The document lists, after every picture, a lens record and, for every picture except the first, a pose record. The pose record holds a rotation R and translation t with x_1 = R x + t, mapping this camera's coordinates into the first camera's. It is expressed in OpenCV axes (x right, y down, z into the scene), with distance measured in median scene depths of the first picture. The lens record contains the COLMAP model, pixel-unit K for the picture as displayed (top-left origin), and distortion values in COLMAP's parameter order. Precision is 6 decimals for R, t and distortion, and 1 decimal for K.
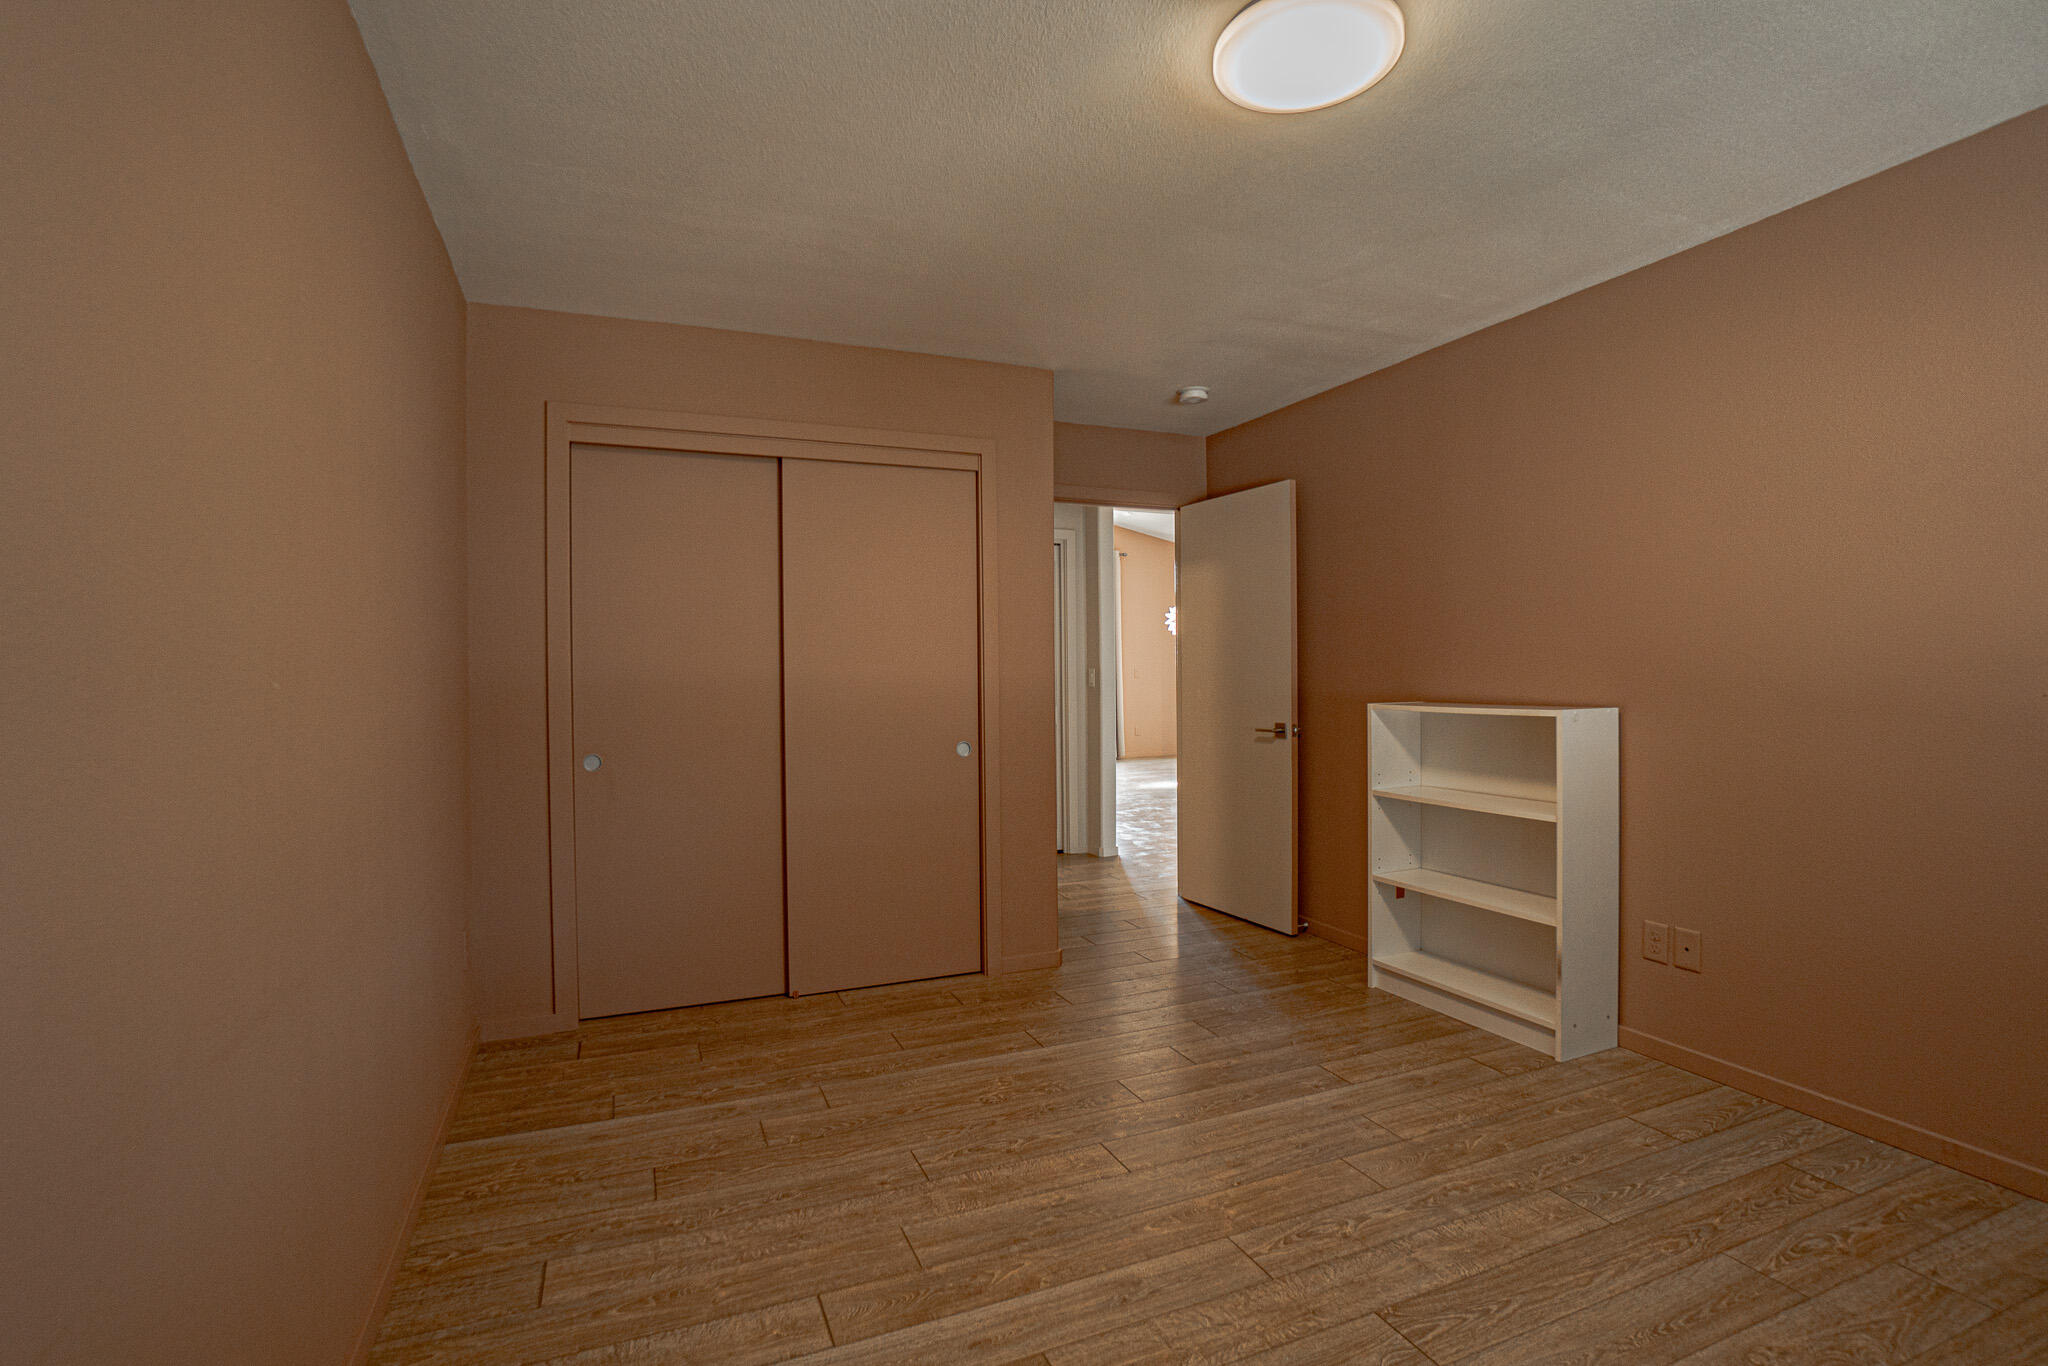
lens RADIAL K [[909.9, 0, 1013.4], [0, 909.9, 677.0], [0, 0, 1]] dist [-0.062658, 0.021527]
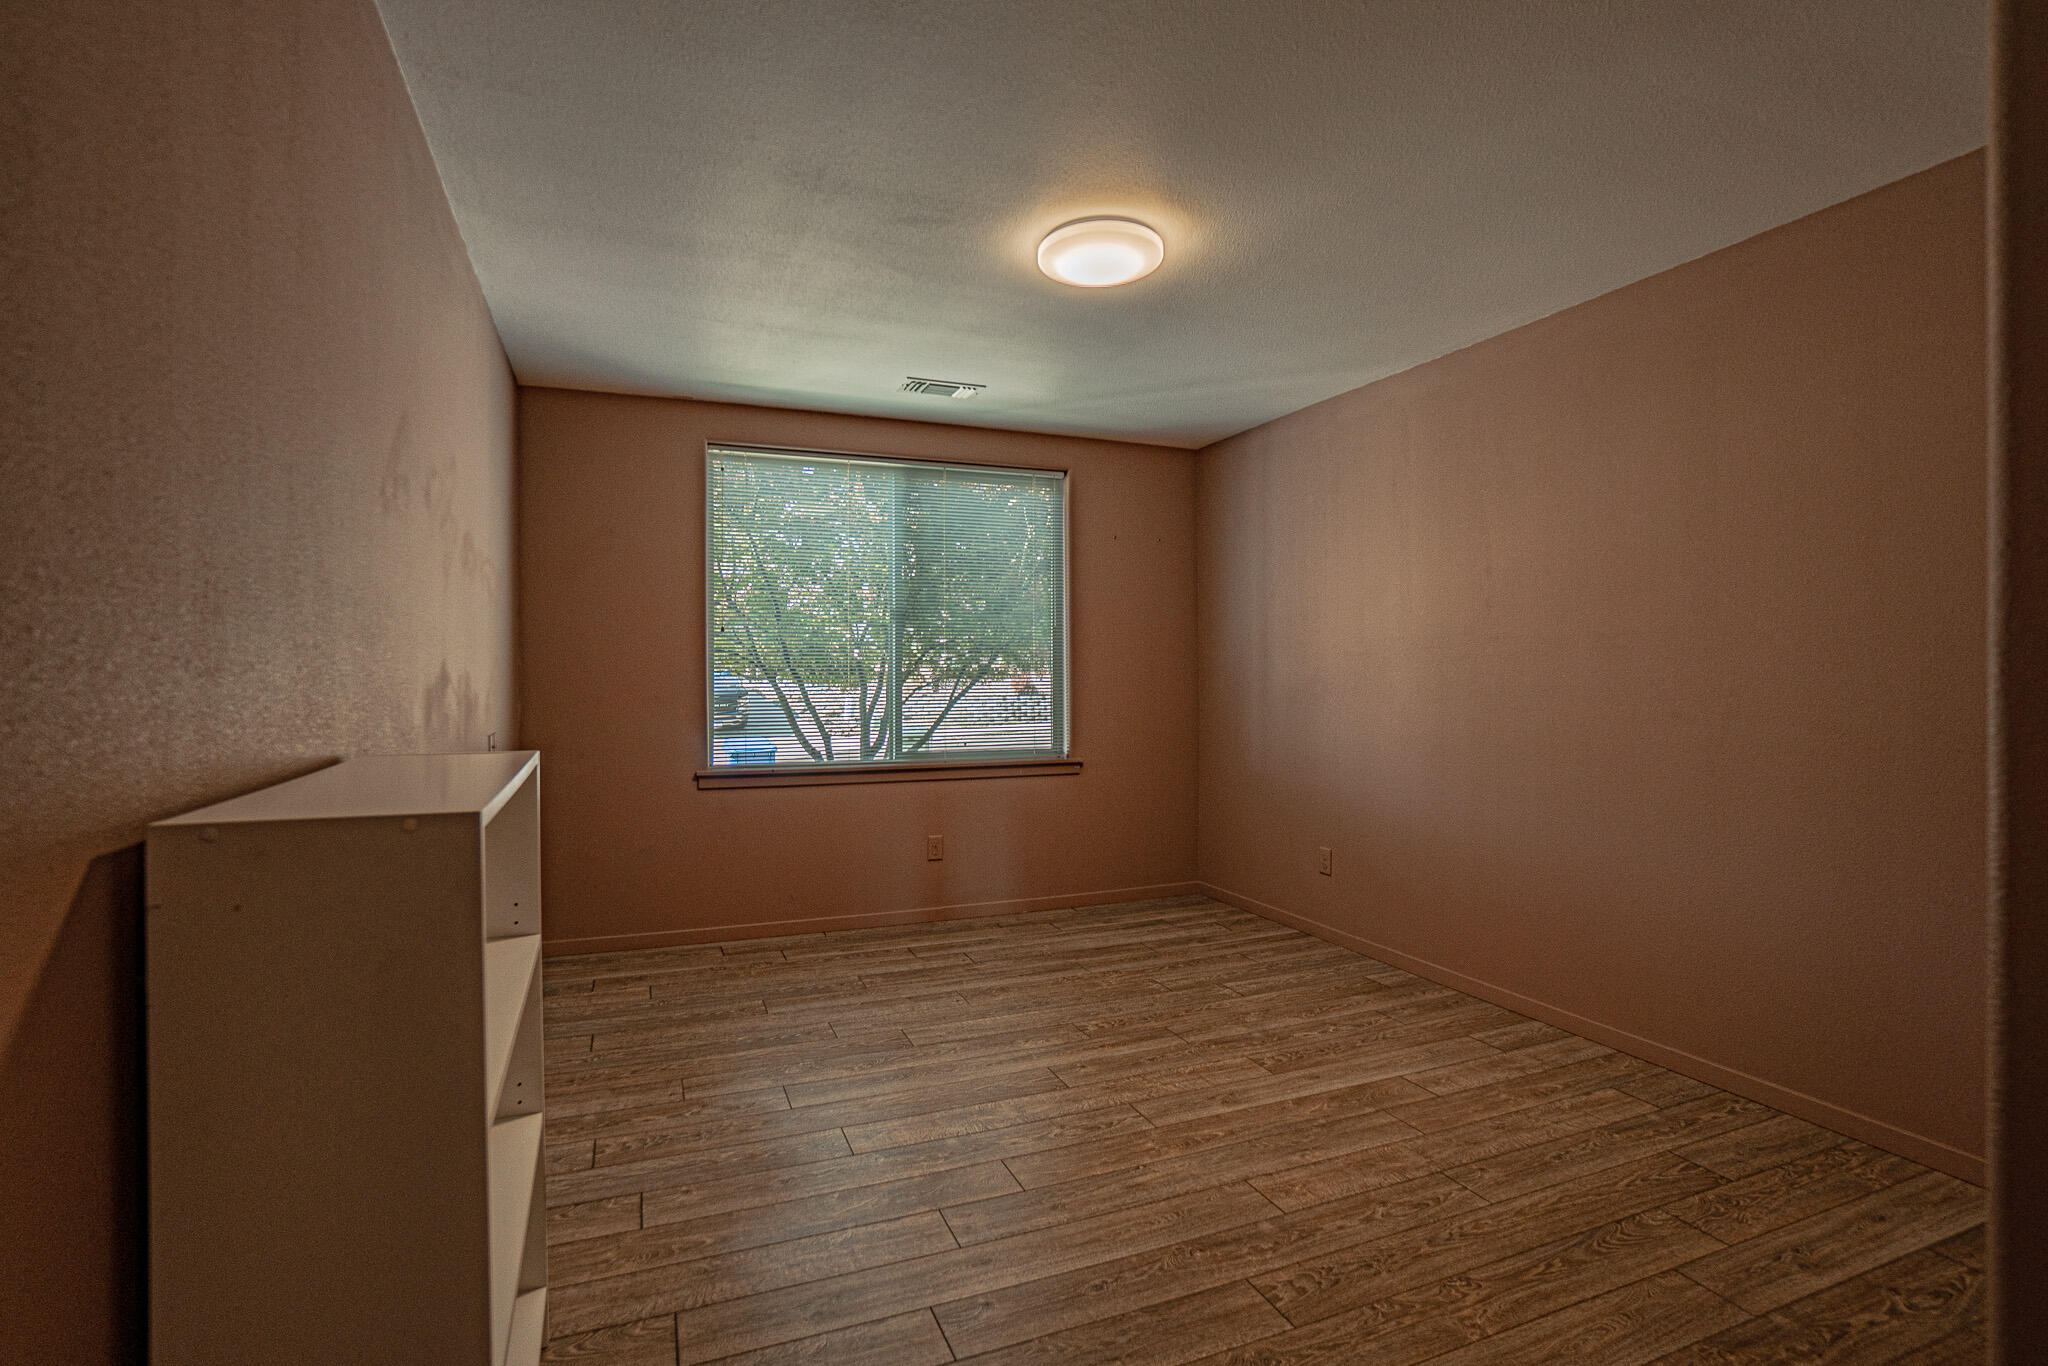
lens RADIAL K [[909.9, 0, 1013.4], [0, 909.9, 677.0], [0, 0, 1]] dist [-0.062658, 0.021527]
pose [[-0.999832, 0.011554, 0.014226, 0.399521], [0.011637, 0.999916, 0.005775, -0.014298], [-0.014158, 0.005940, -0.999882, 2.164131]]
